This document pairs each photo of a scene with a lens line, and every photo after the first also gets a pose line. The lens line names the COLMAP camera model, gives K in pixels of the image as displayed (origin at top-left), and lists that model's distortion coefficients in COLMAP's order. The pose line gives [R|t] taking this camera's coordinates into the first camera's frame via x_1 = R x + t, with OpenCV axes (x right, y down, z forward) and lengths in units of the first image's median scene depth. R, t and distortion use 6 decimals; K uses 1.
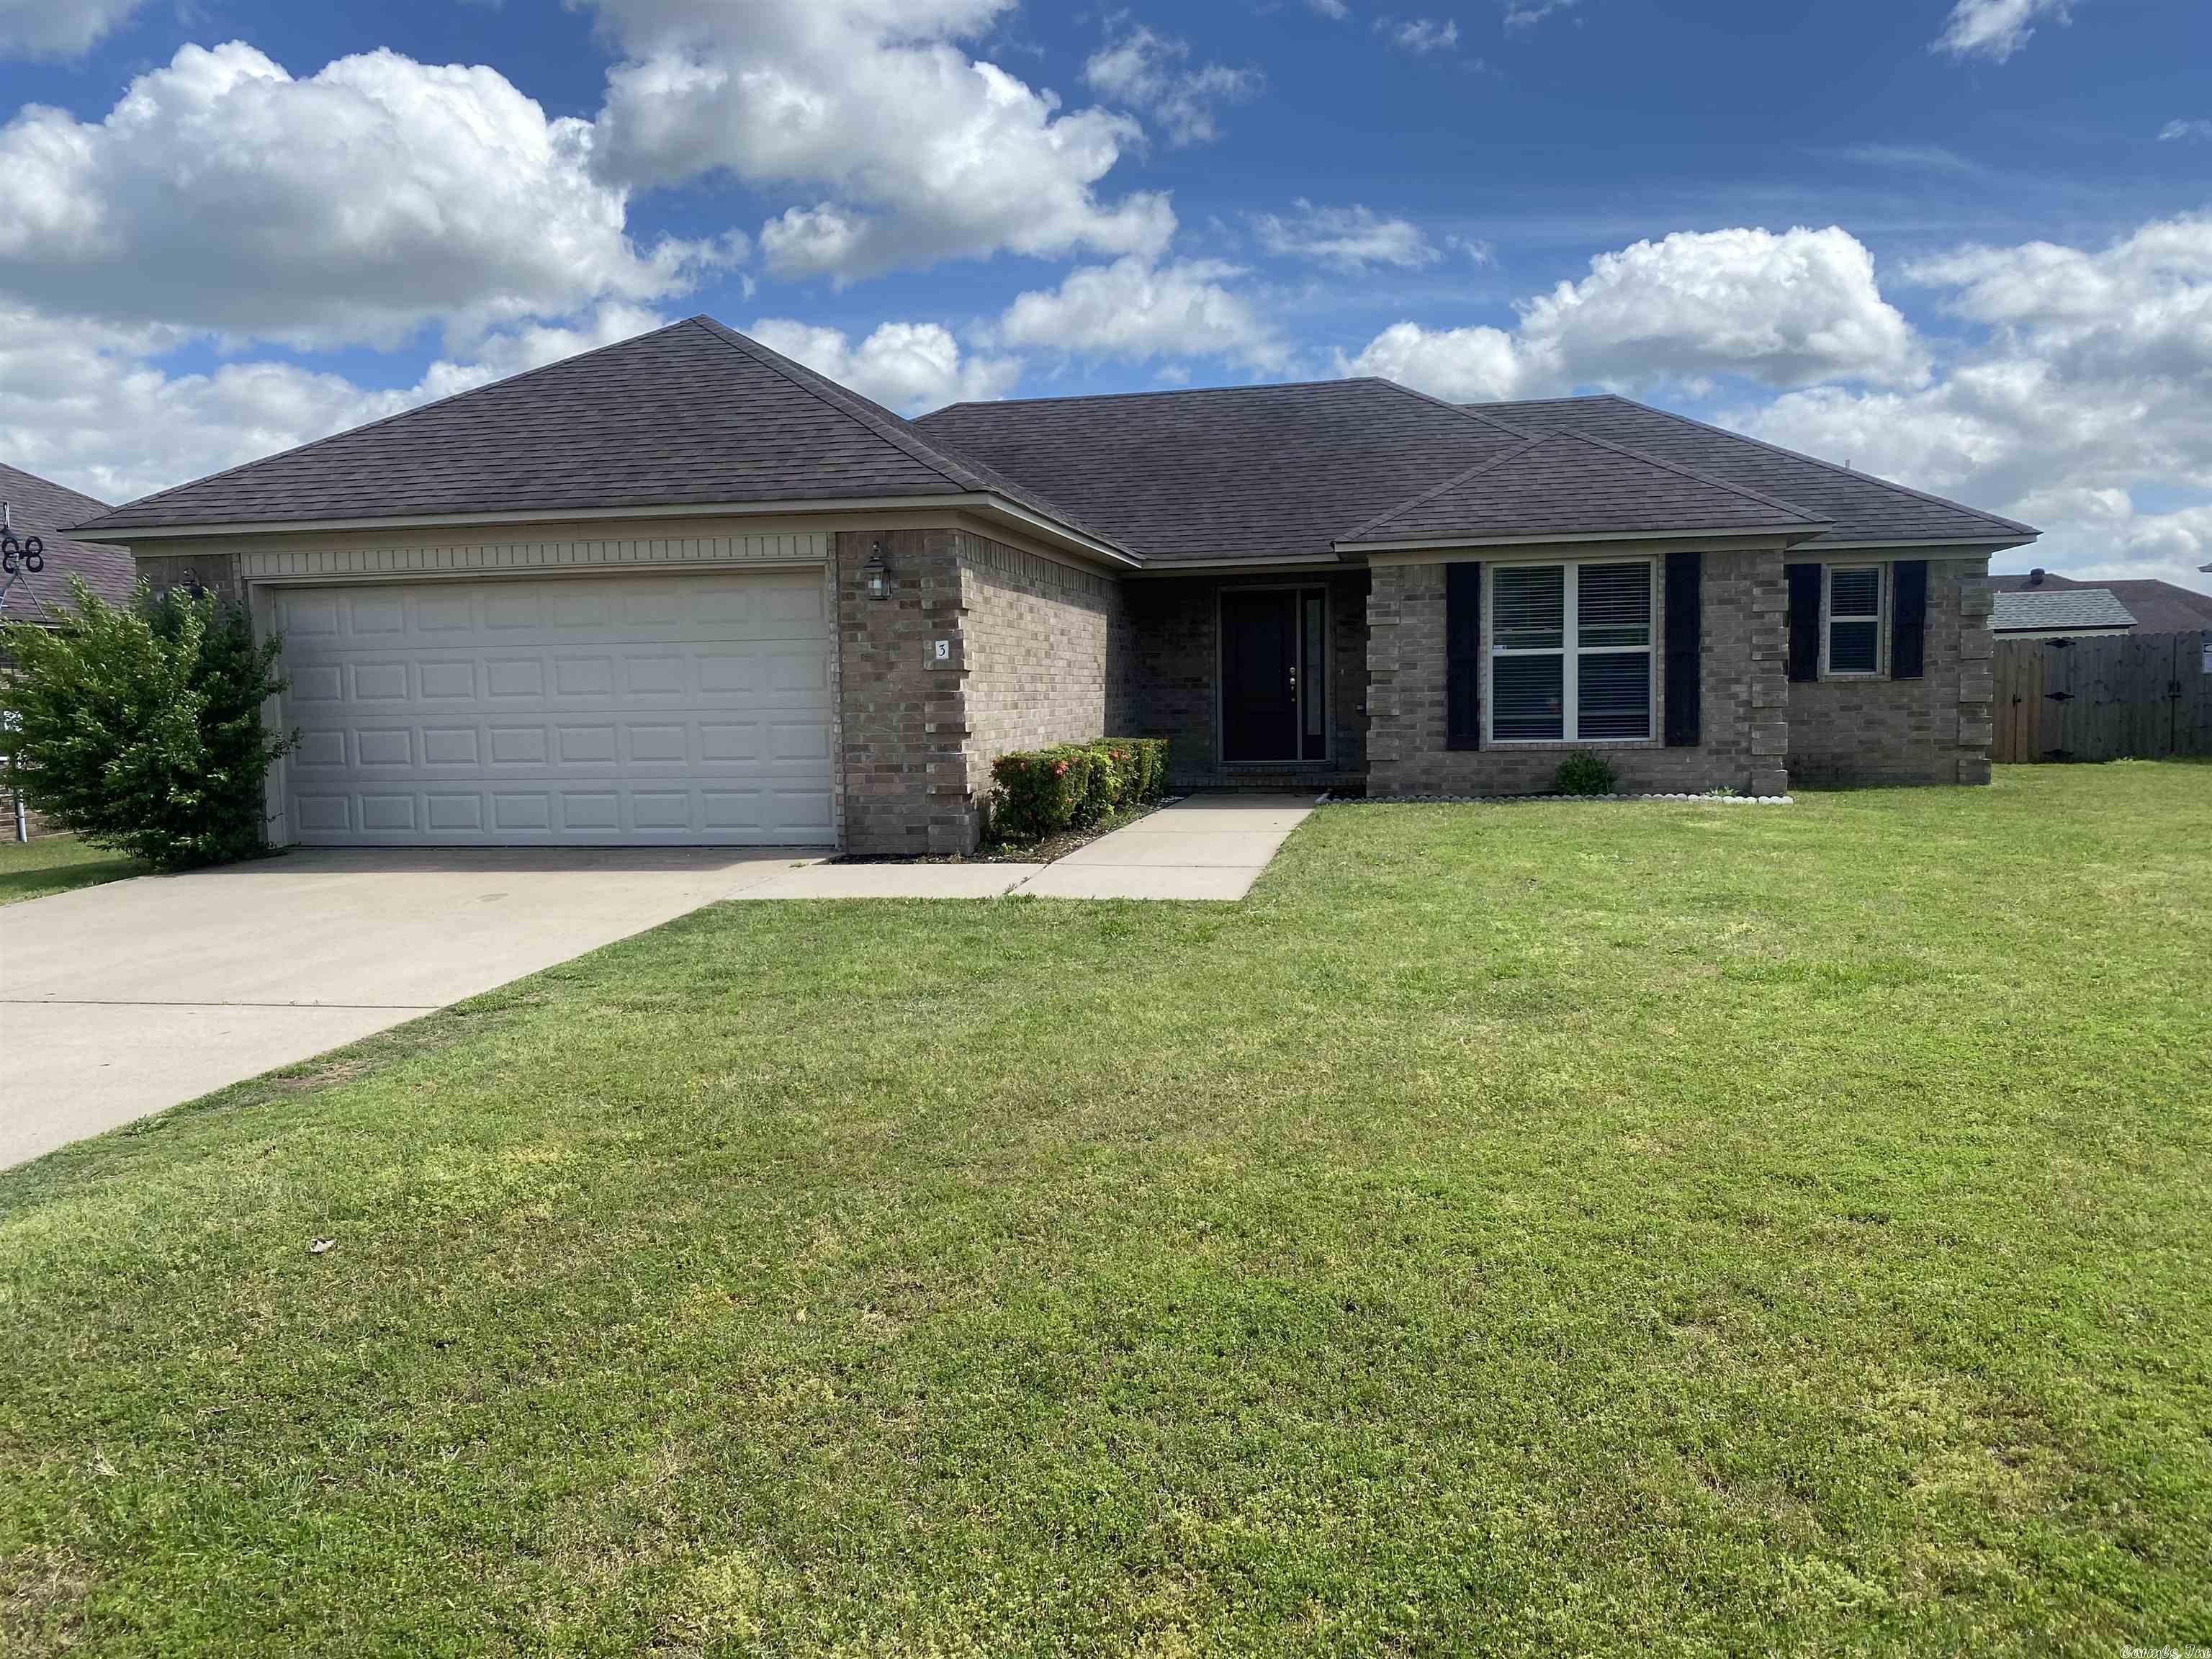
lens RADIAL K [[1653.6, 0, 1106.0], [0, 1653.6, 829.5], [0, 0, 1]] dist [0.001949, 0.000052]
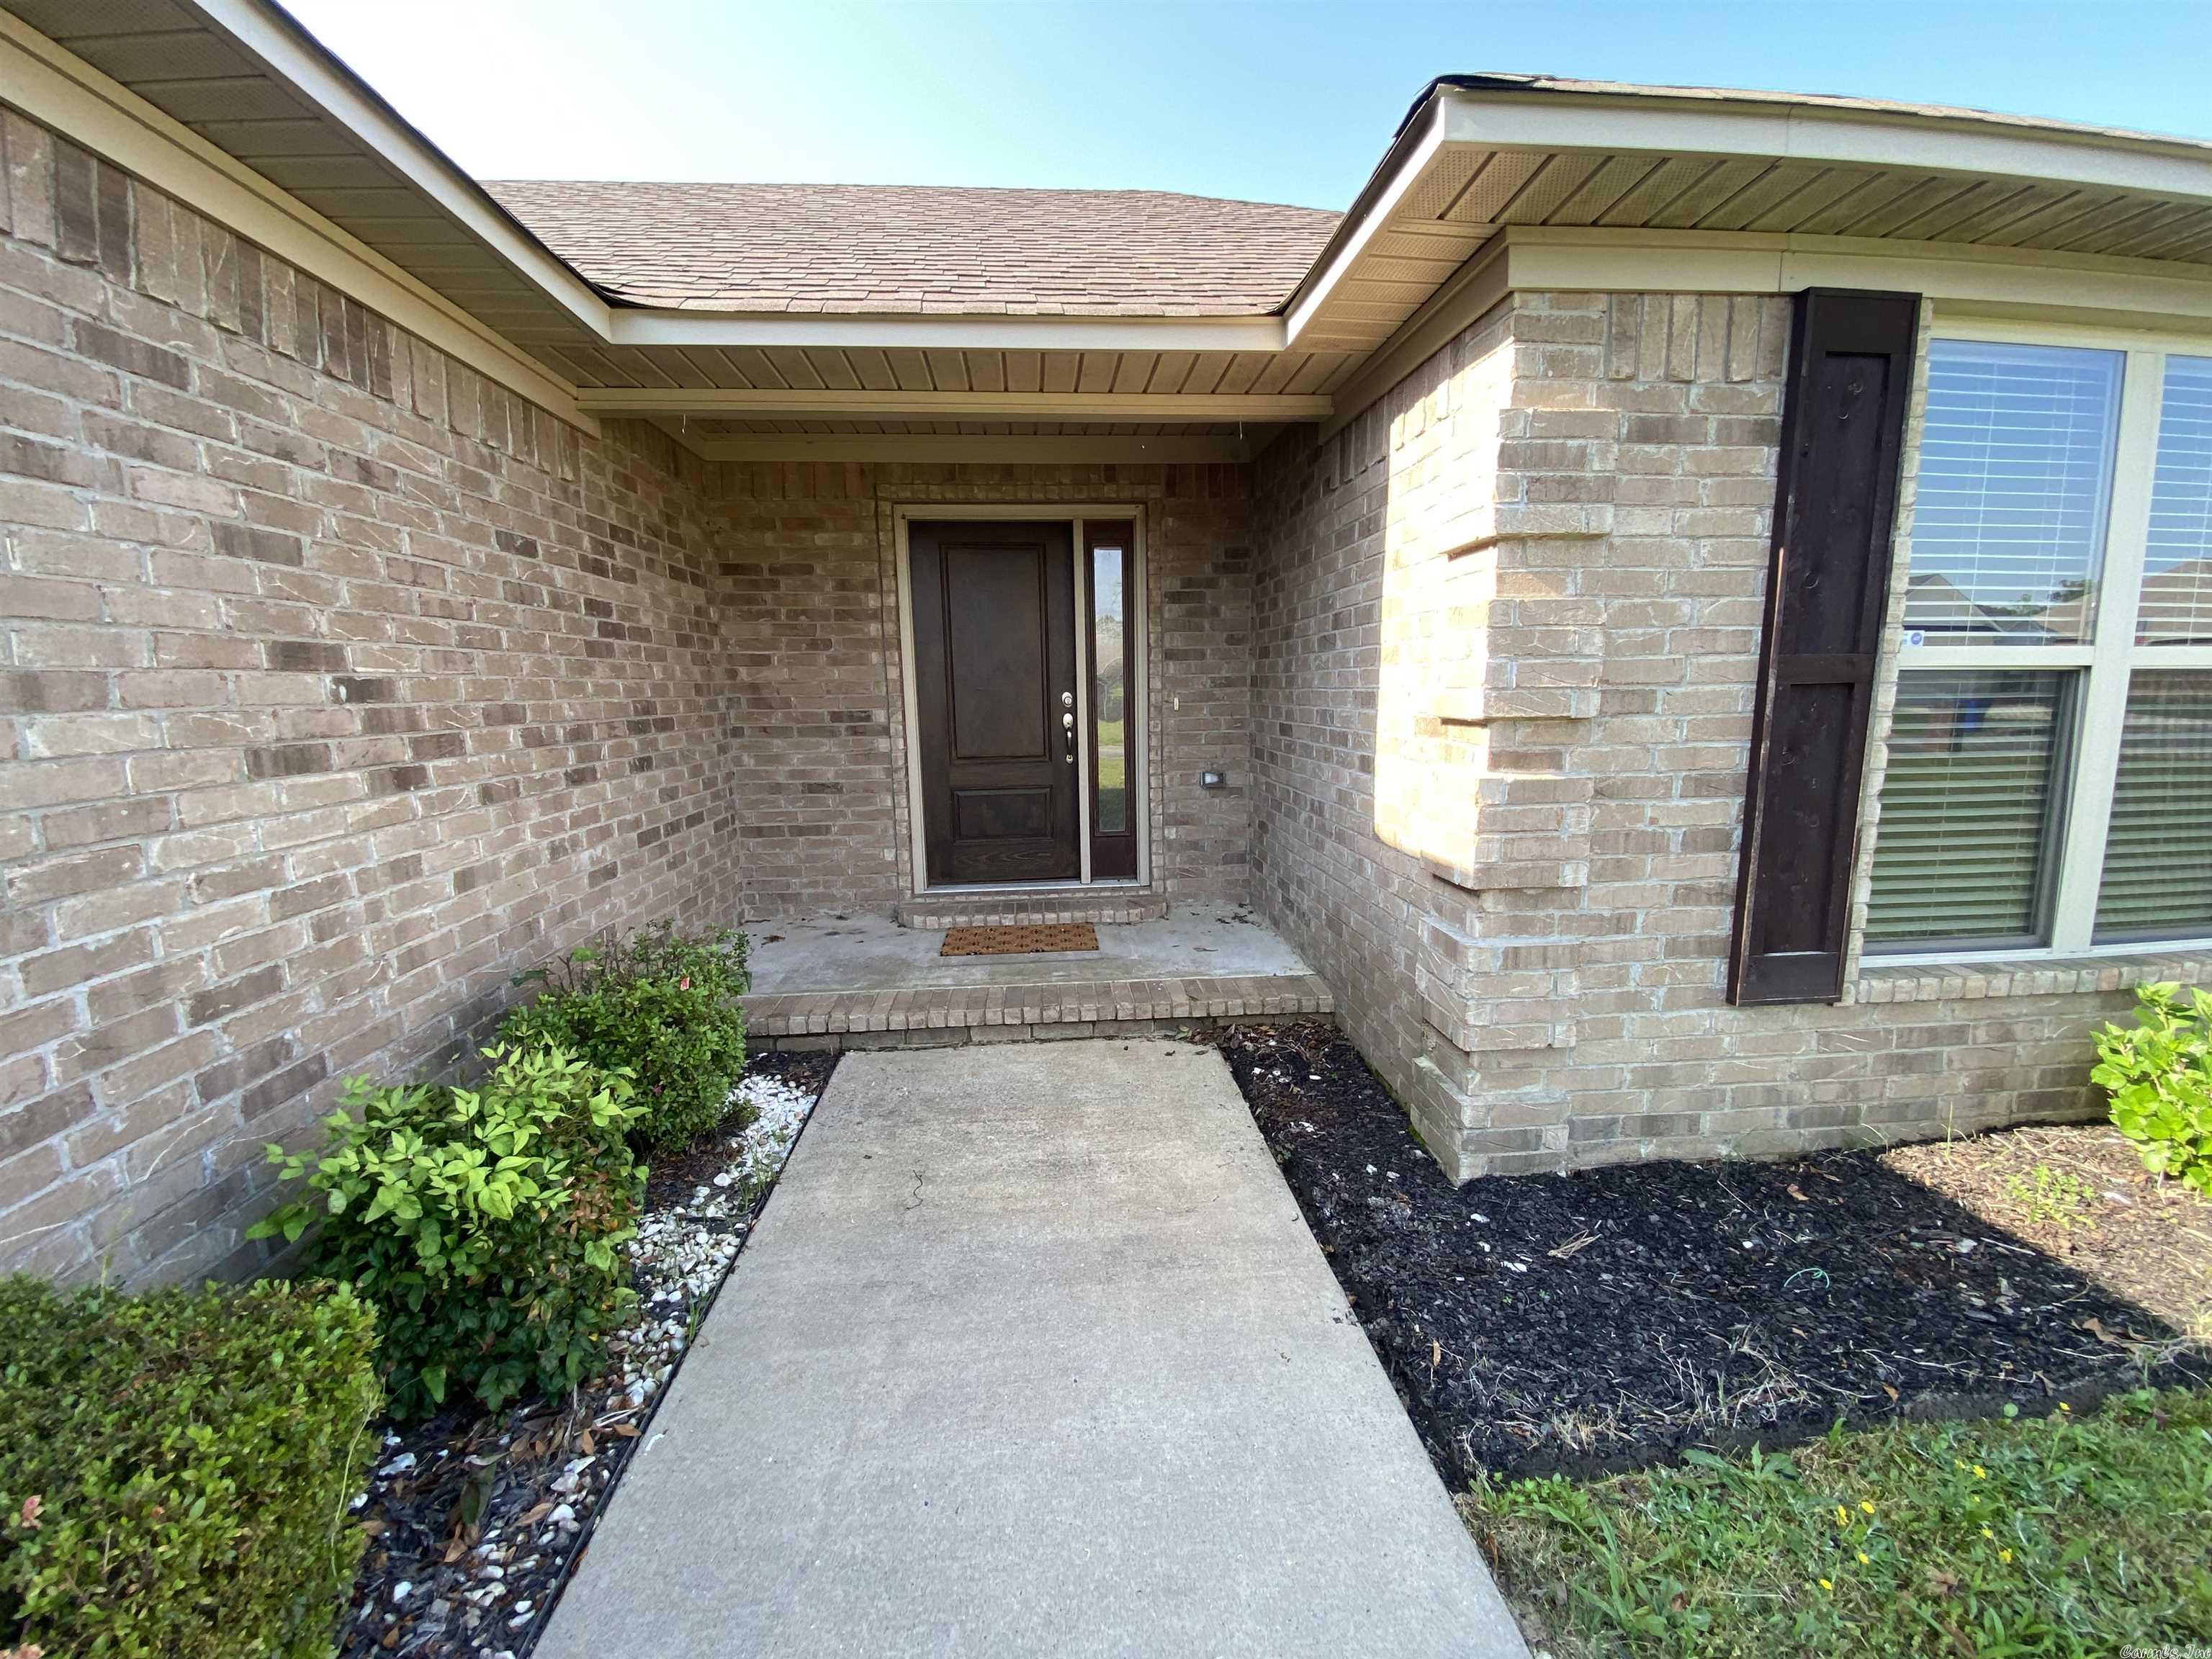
lens RADIAL K [[888.5, 0, 1099.3], [0, 888.5, 833.1], [0, 0, 1]] dist [0.012161, -0.016949]
pose [[0.965513, -0.033732, 0.258162, 0.064269], [0.015465, 0.997251, 0.072465, -0.089417], [-0.259897, -0.065973, 0.963380, 0.882540]]
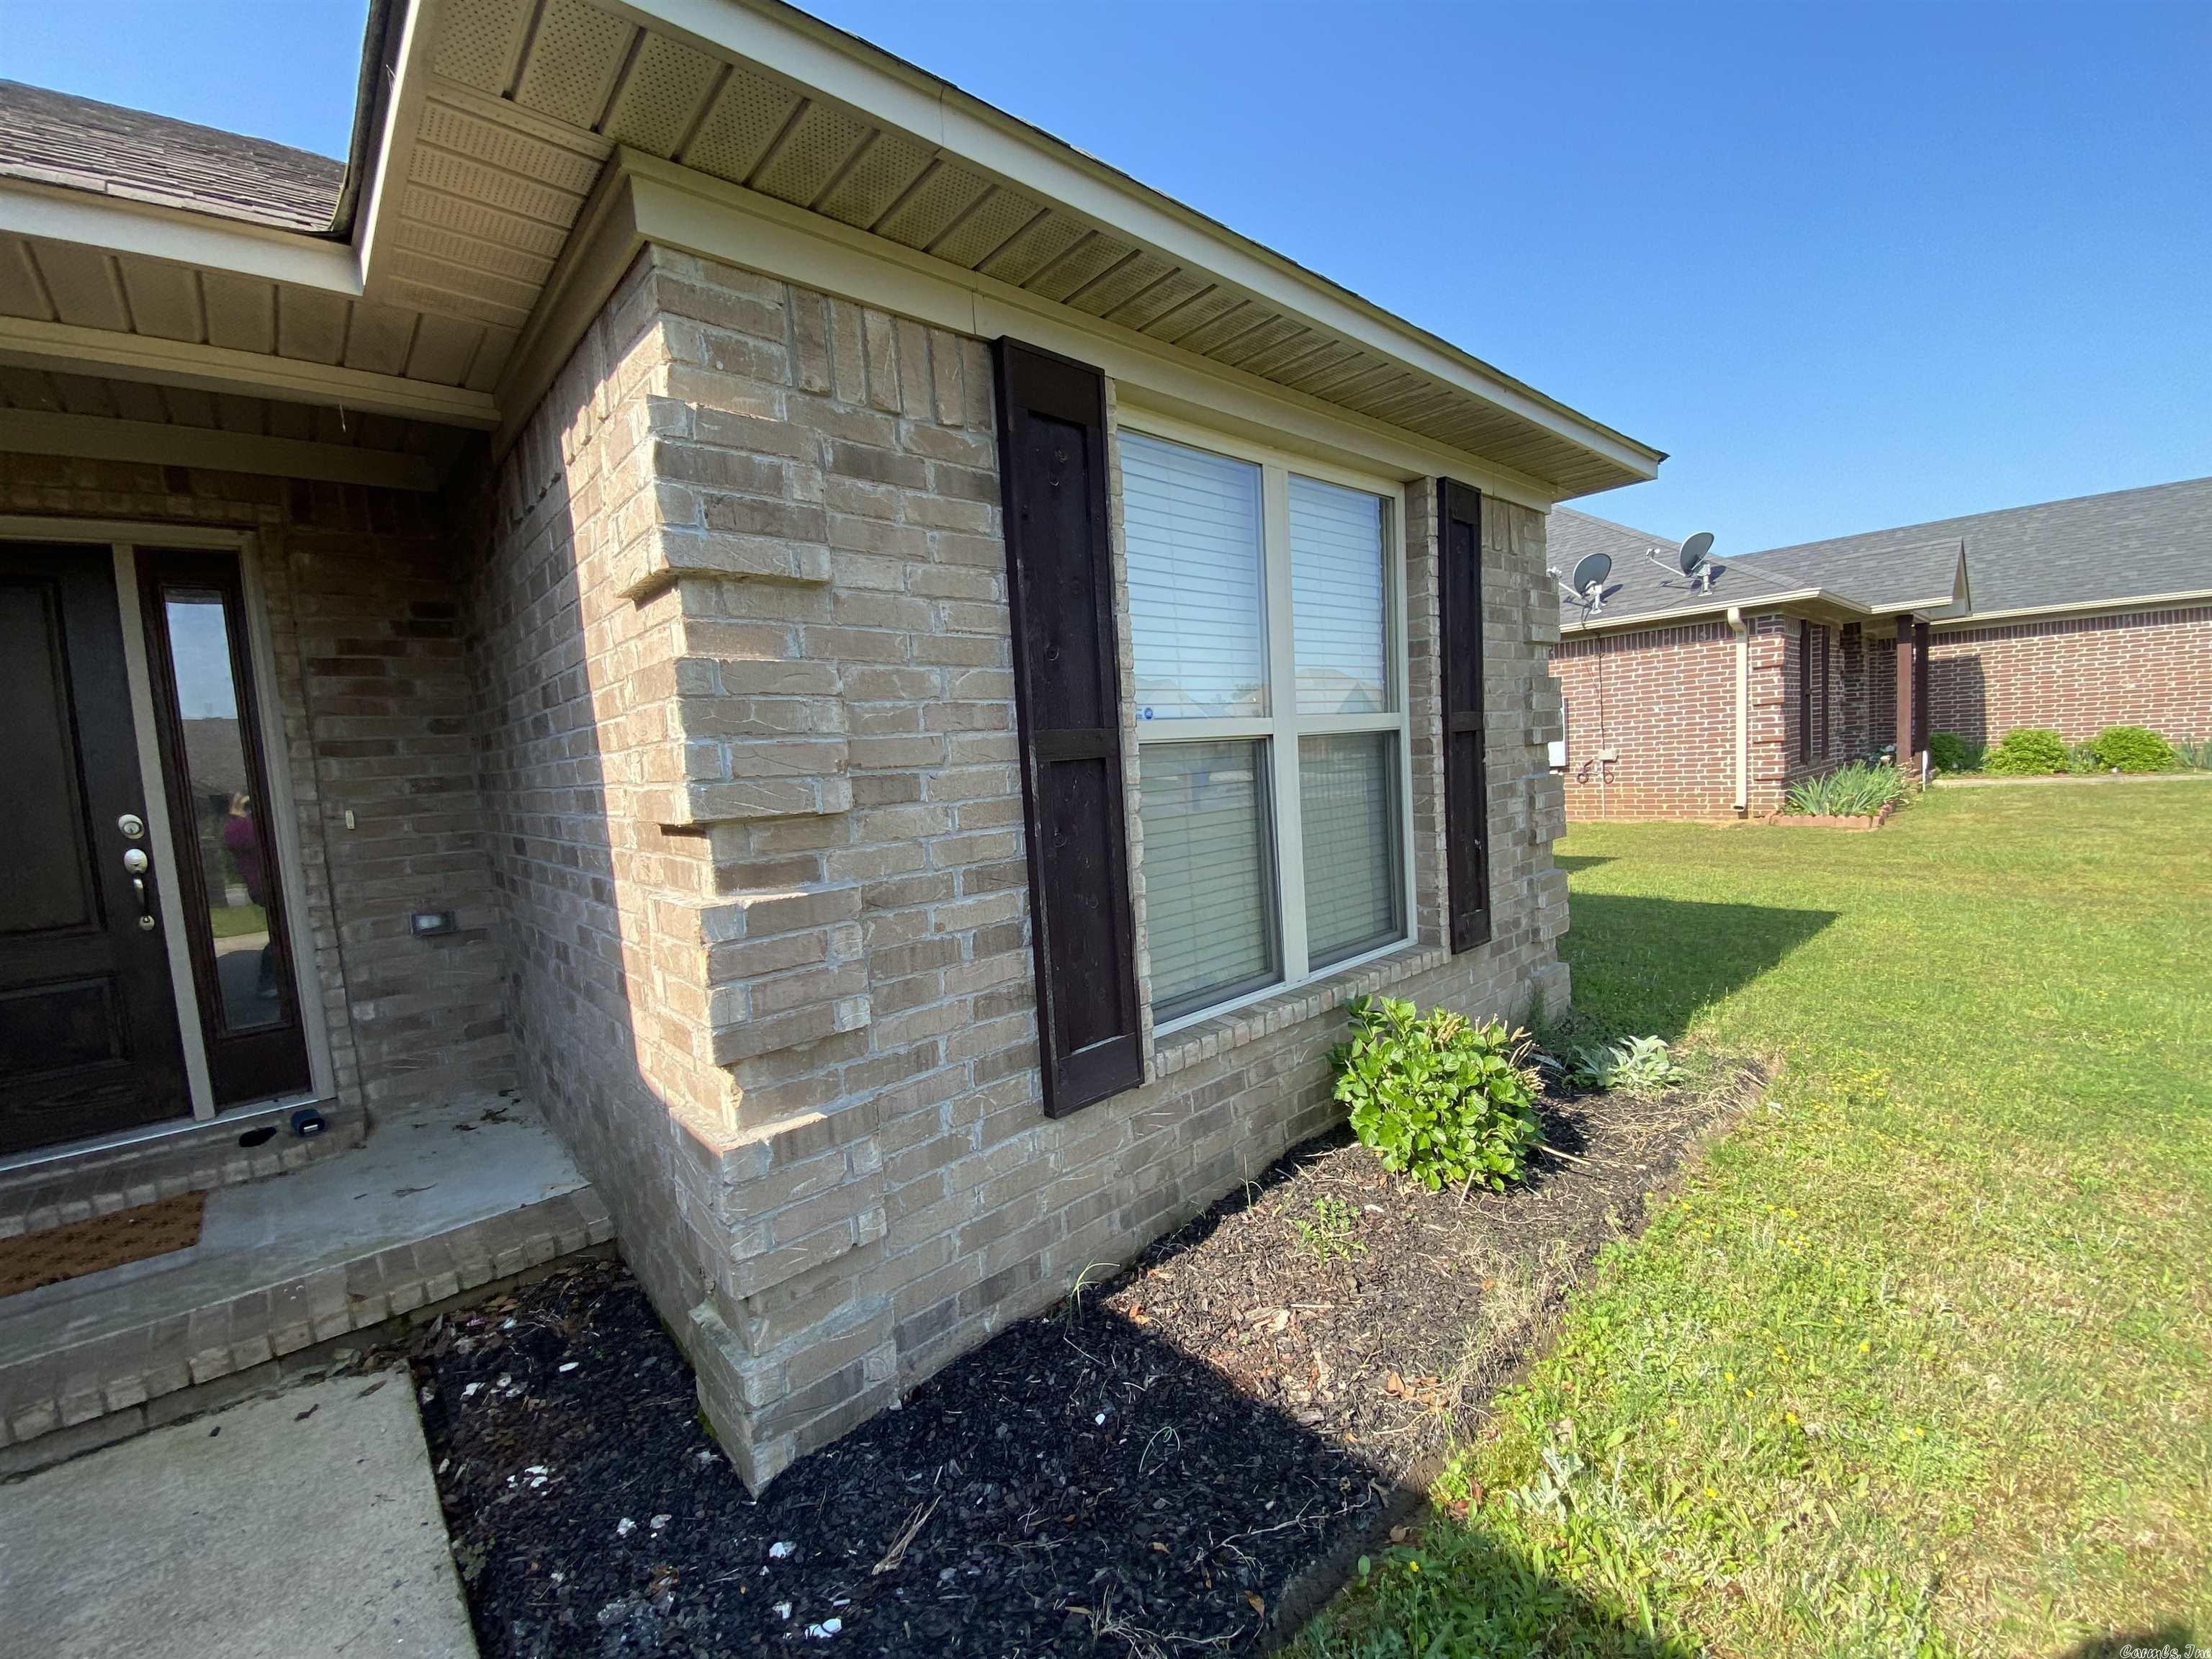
lens RADIAL K [[898.6, 0, 1109.2], [0, 898.6, 837.1], [0, 0, 1]] dist [0.022151, -0.021248]
pose [[0.597549, -0.086272, 0.797178, 0.106542], [0.114237, 0.993213, 0.021857, -0.091797], [-0.793653, 0.078007, 0.603349, 0.905828]]
